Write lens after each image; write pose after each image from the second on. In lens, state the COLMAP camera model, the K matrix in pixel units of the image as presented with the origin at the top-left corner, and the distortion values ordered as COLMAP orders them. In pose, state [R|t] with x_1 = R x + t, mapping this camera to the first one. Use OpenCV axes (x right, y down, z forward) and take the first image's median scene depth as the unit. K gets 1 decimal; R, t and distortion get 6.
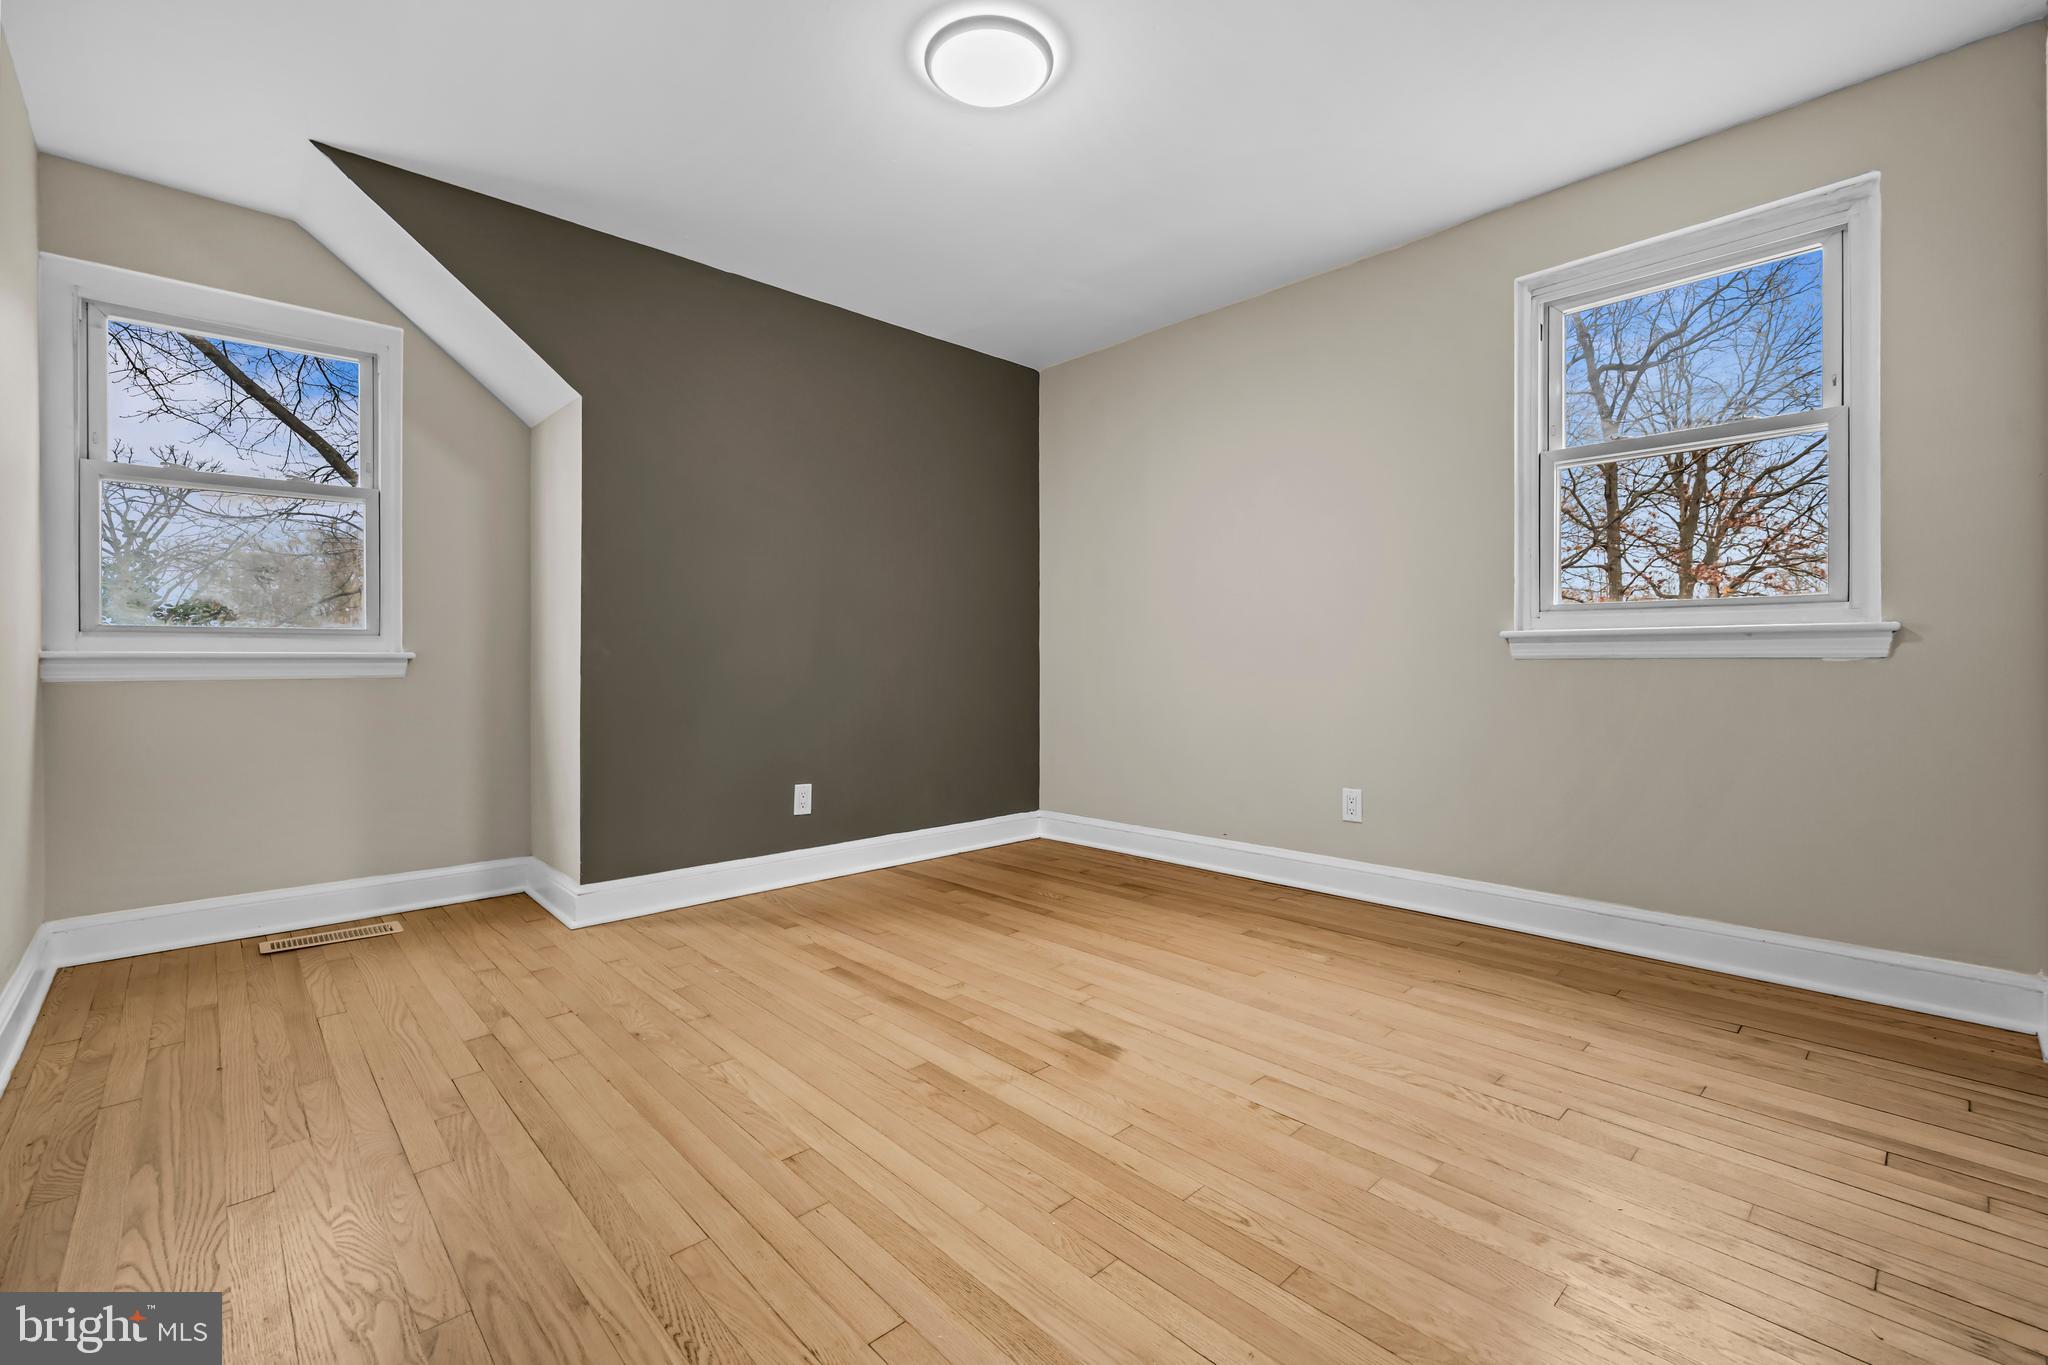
lens RADIAL K [[886.0, 0, 1024.0], [0, 886.0, 682.5], [0, 0, 1]] dist [-0.000713, -0.000164]
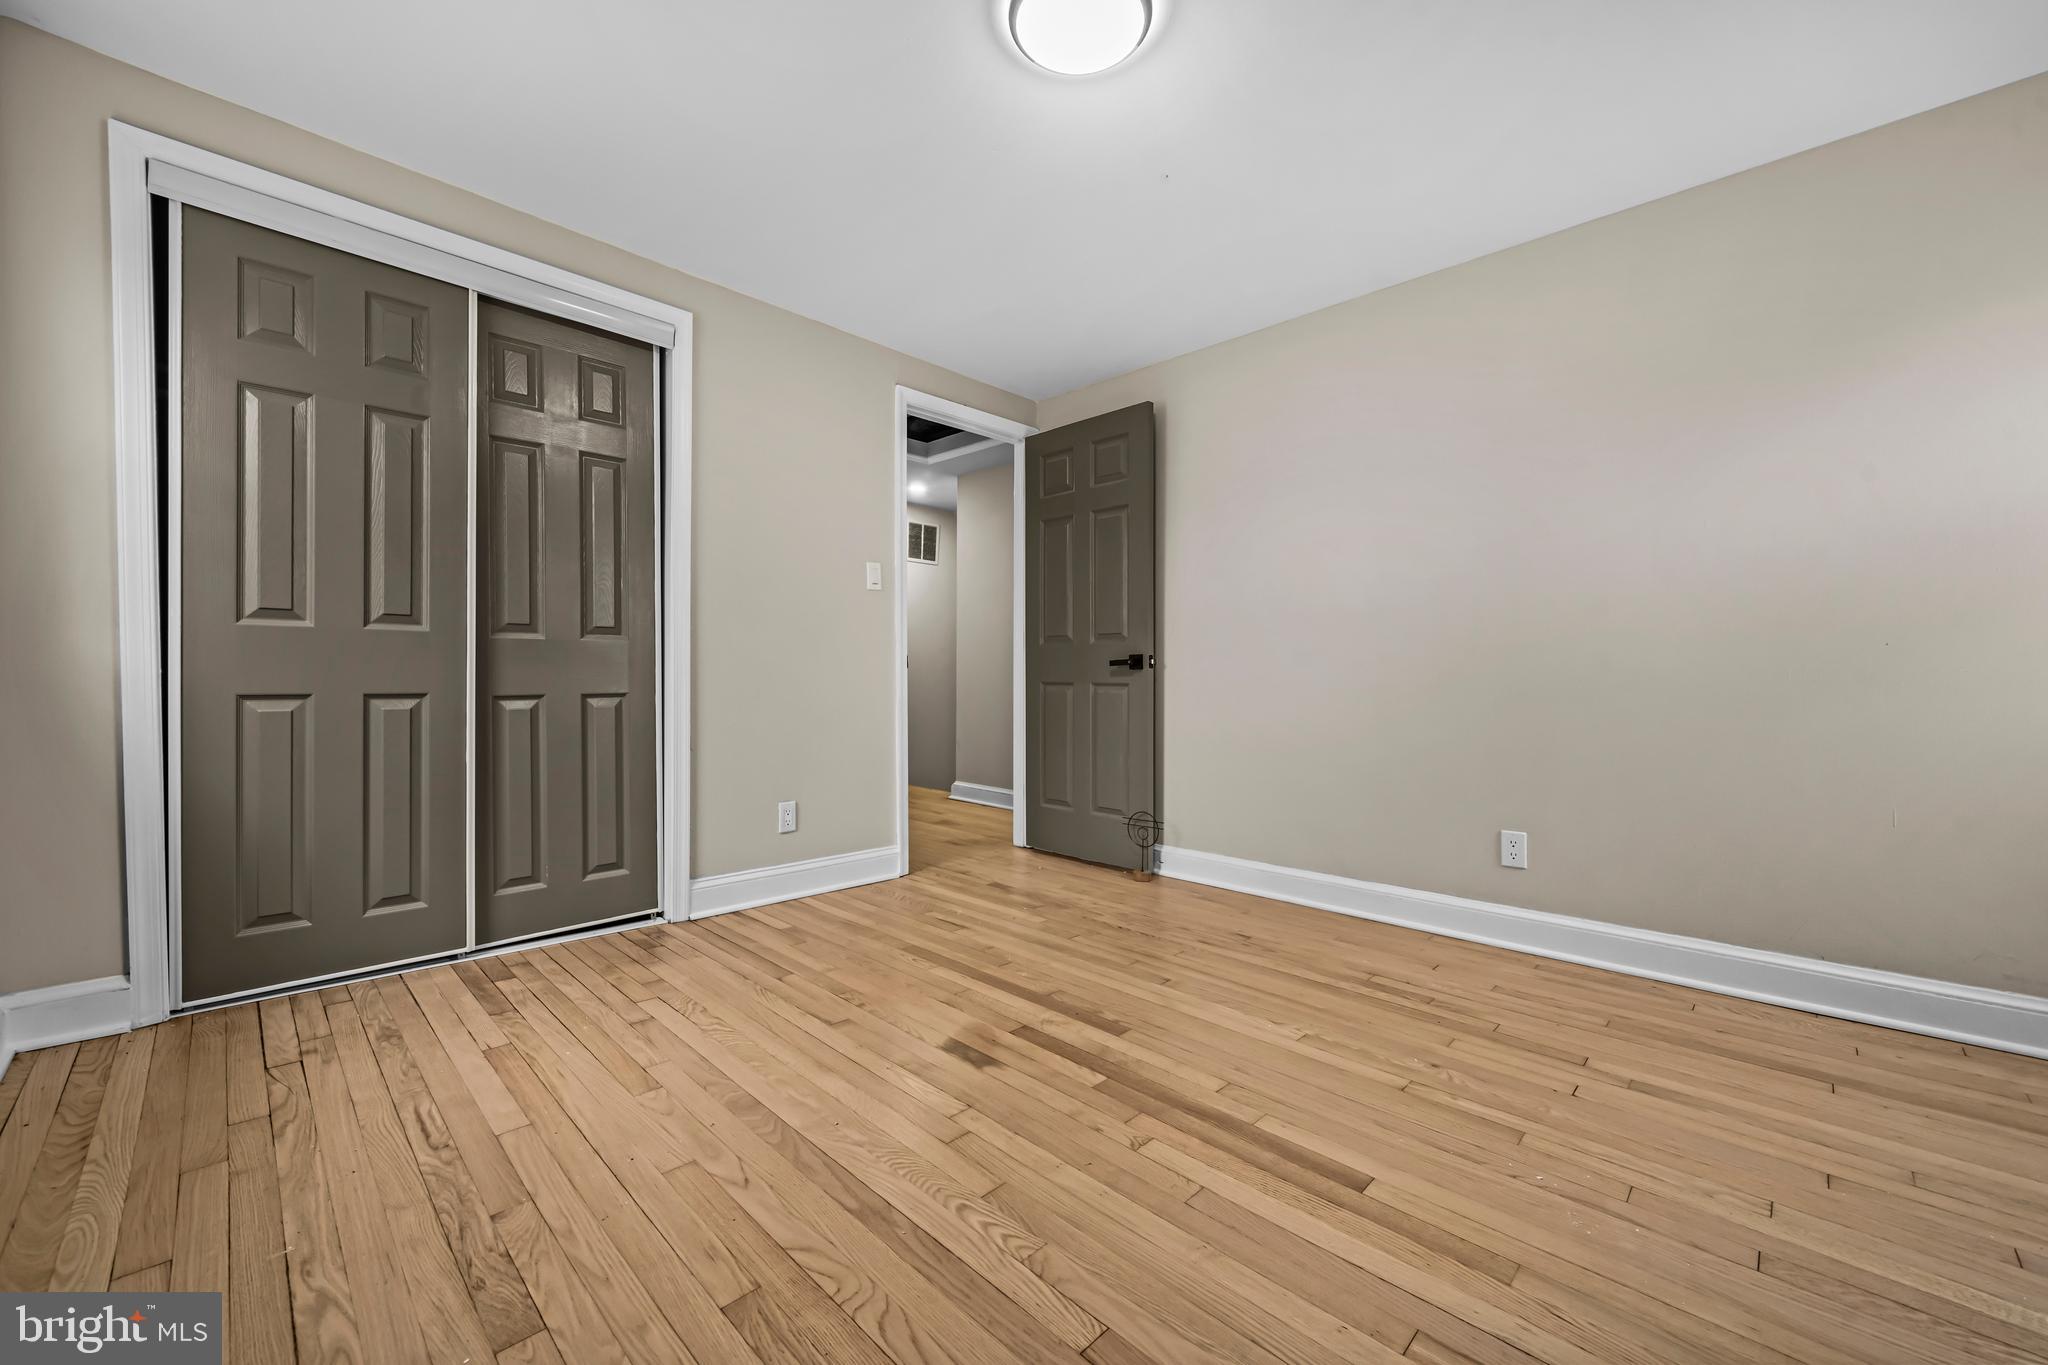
lens RADIAL K [[796.9, 0, 1024.0], [0, 796.9, 682.5], [0, 0, 1]] dist [-0.000064, 0.000097]
pose [[-0.999347, -0.004178, -0.035901, 0.048592], [-0.005054, 0.999691, 0.024354, -0.044377], [0.035788, 0.024520, -0.999059, 1.955422]]
